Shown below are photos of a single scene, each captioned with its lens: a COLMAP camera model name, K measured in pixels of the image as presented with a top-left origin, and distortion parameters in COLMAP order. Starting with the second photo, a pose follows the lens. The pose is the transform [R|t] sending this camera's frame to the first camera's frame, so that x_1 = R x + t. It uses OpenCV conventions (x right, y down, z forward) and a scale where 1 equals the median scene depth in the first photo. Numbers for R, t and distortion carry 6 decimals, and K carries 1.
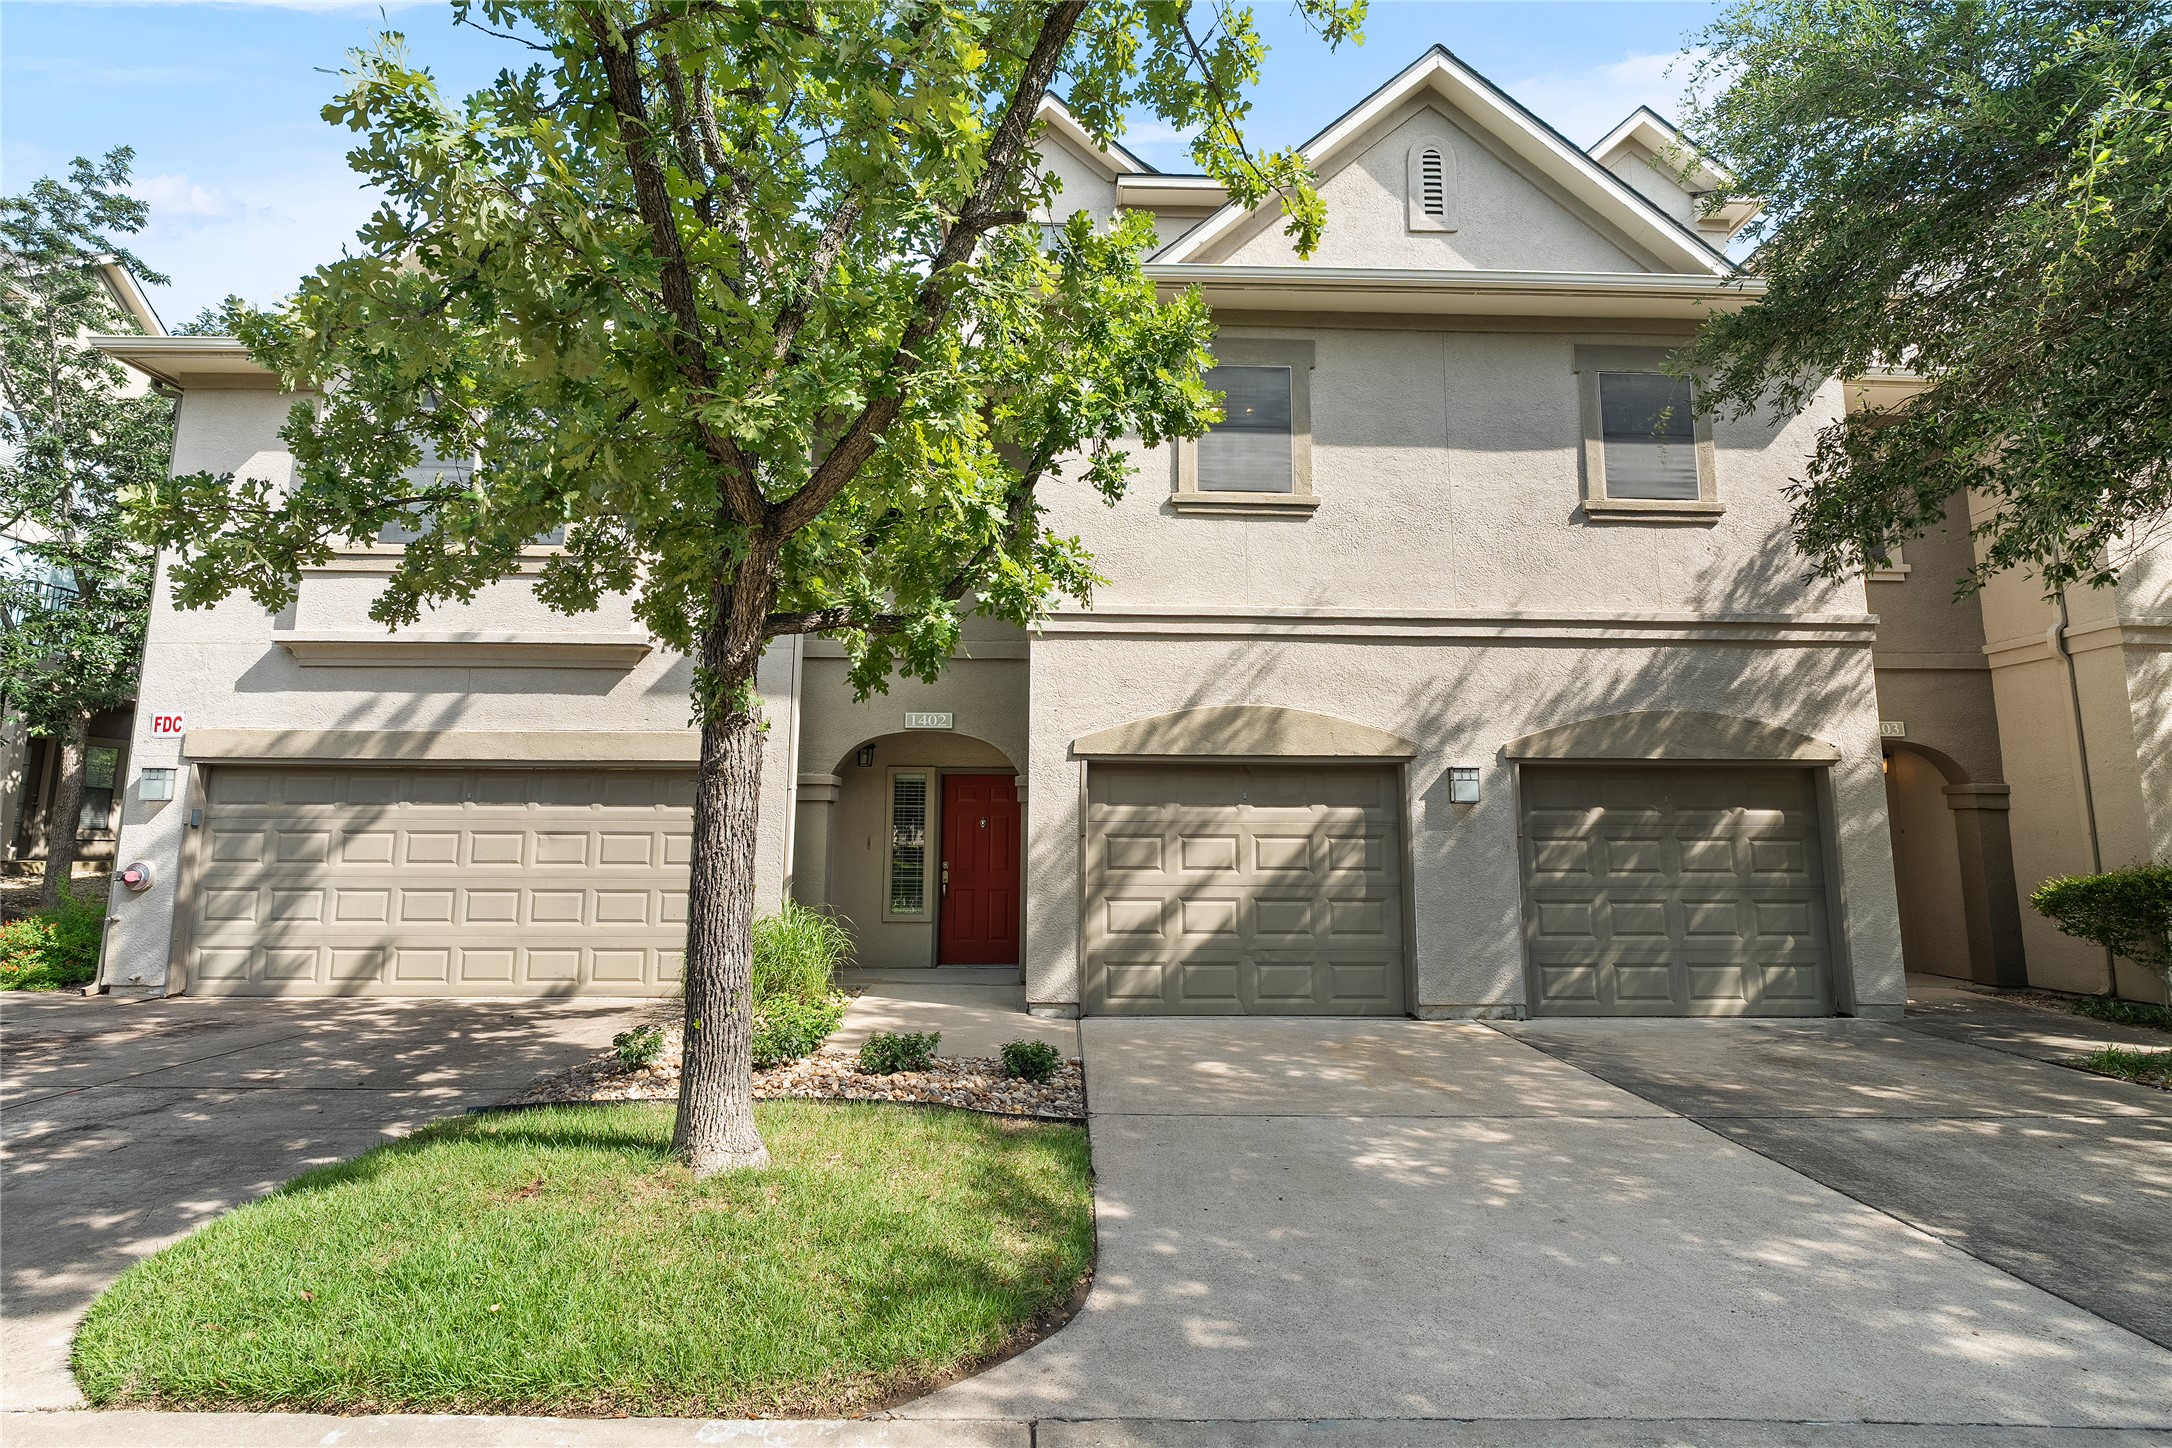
lens RADIAL K [[968.4, 0, 1087.4], [0, 968.4, 719.8], [0, 0, 1]] dist [-0.003003, -0.000175]
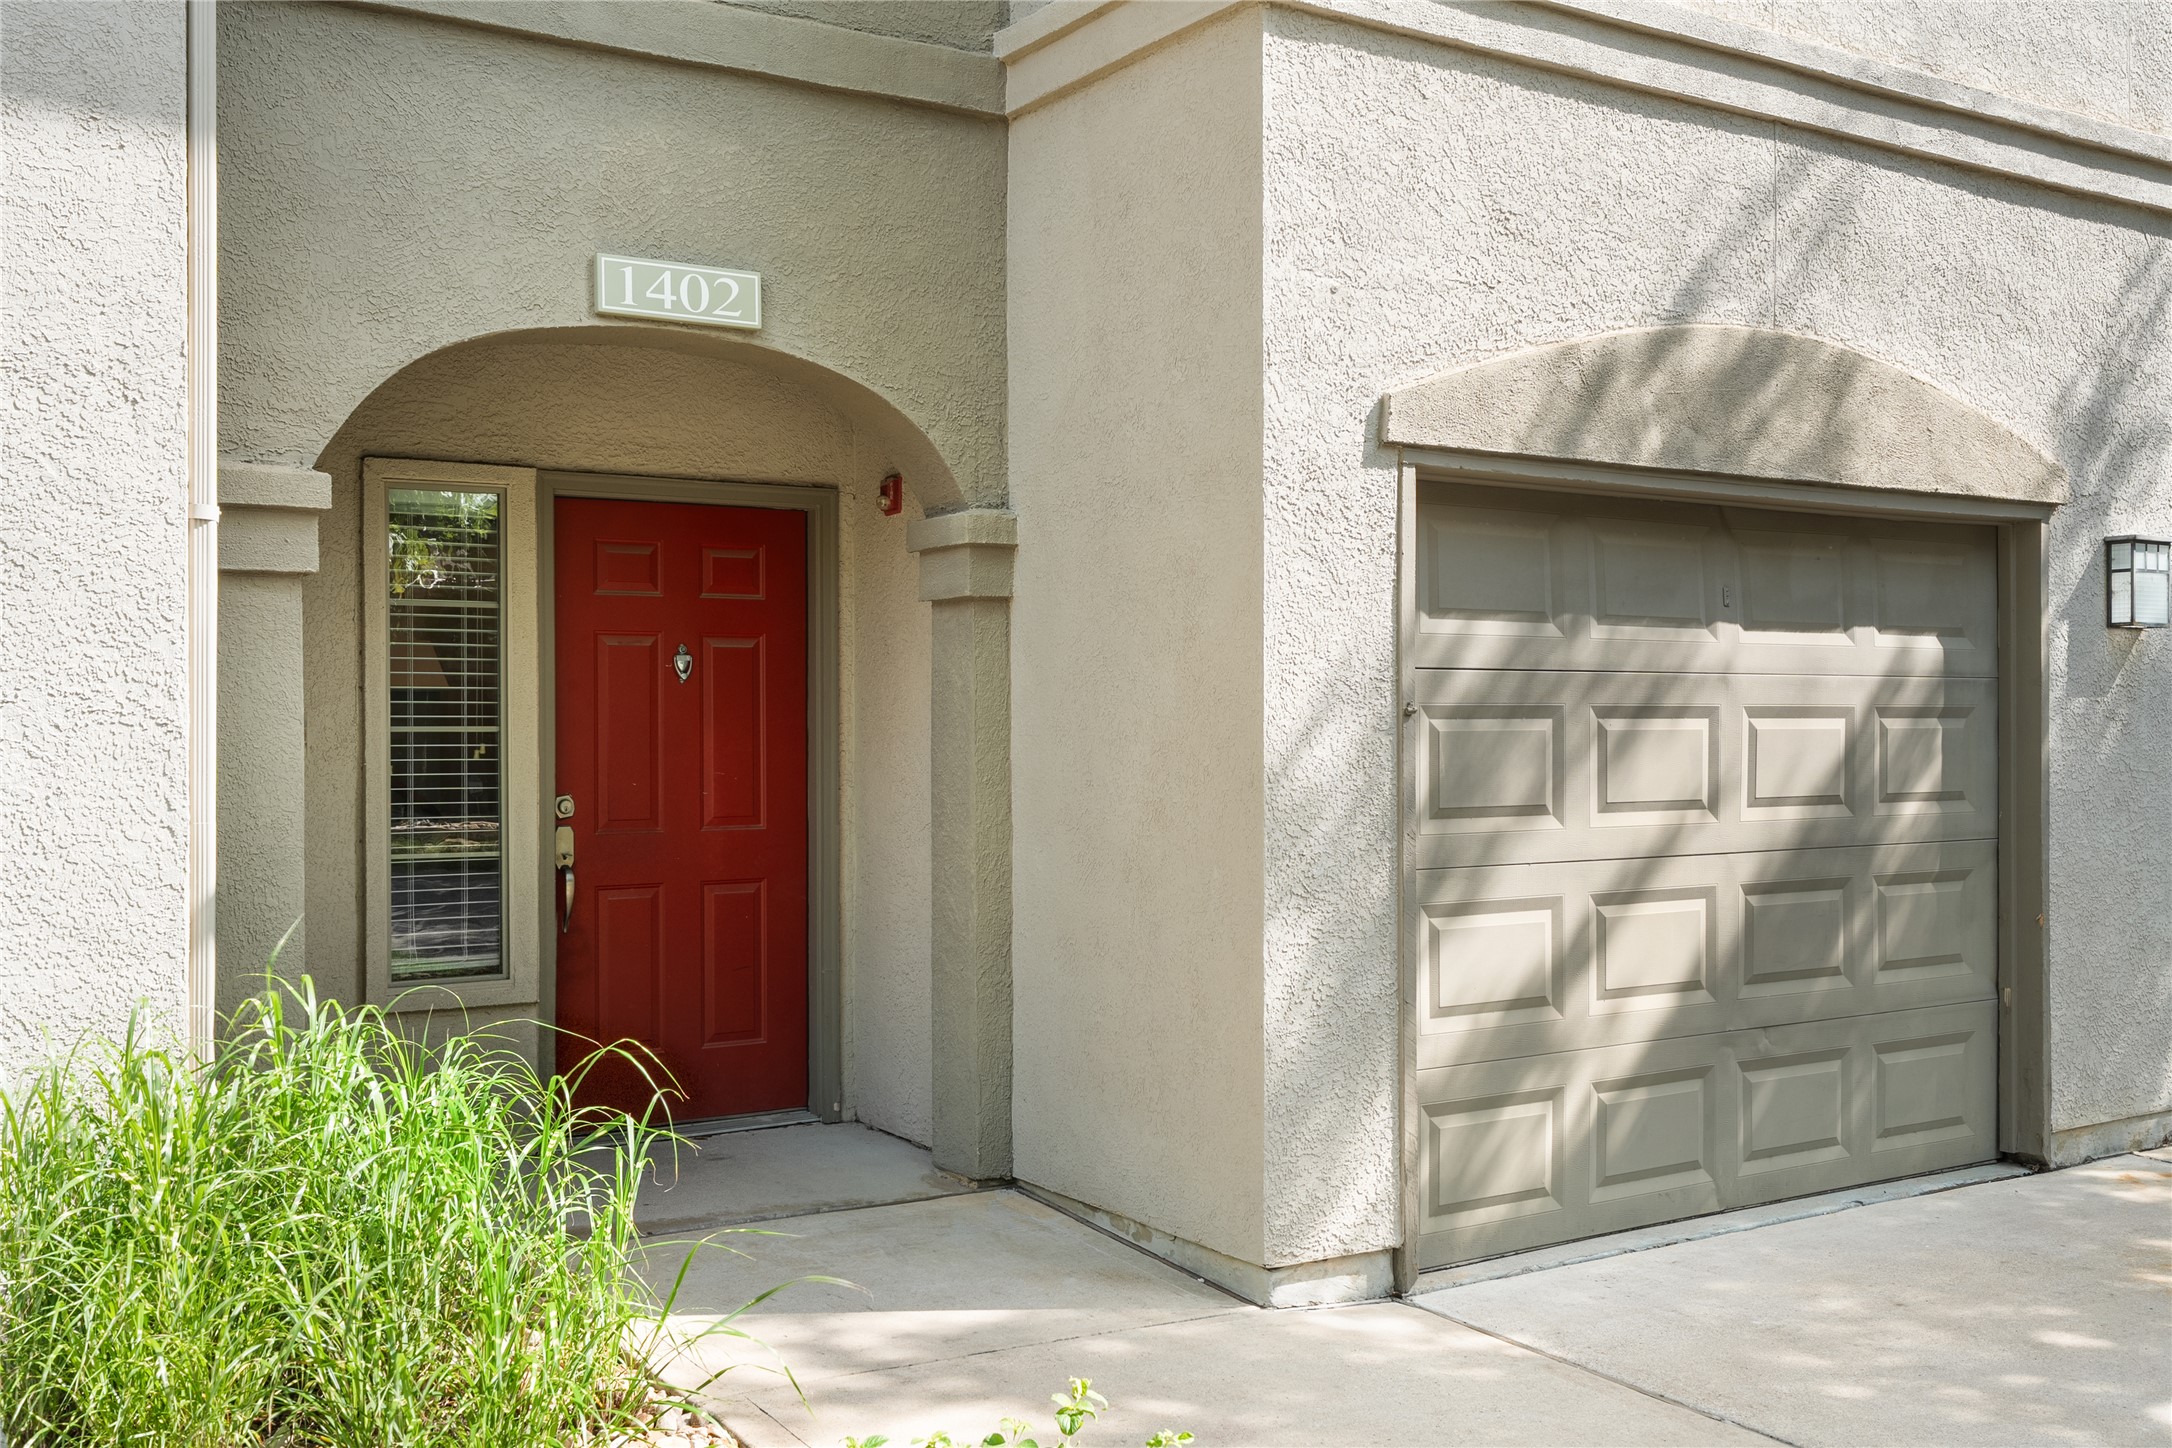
lens RADIAL K [[2115.3, 0, 1087.9], [0, 2115.3, 725.1], [0, 0, 1]] dist [-0.002228, 0.000000]
pose [[0.847140, -0.004461, 0.531350, -0.444318], [-0.064707, 0.991657, 0.111489, 0.054701], [-0.527415, -0.128829, 0.839784, 0.484560]]
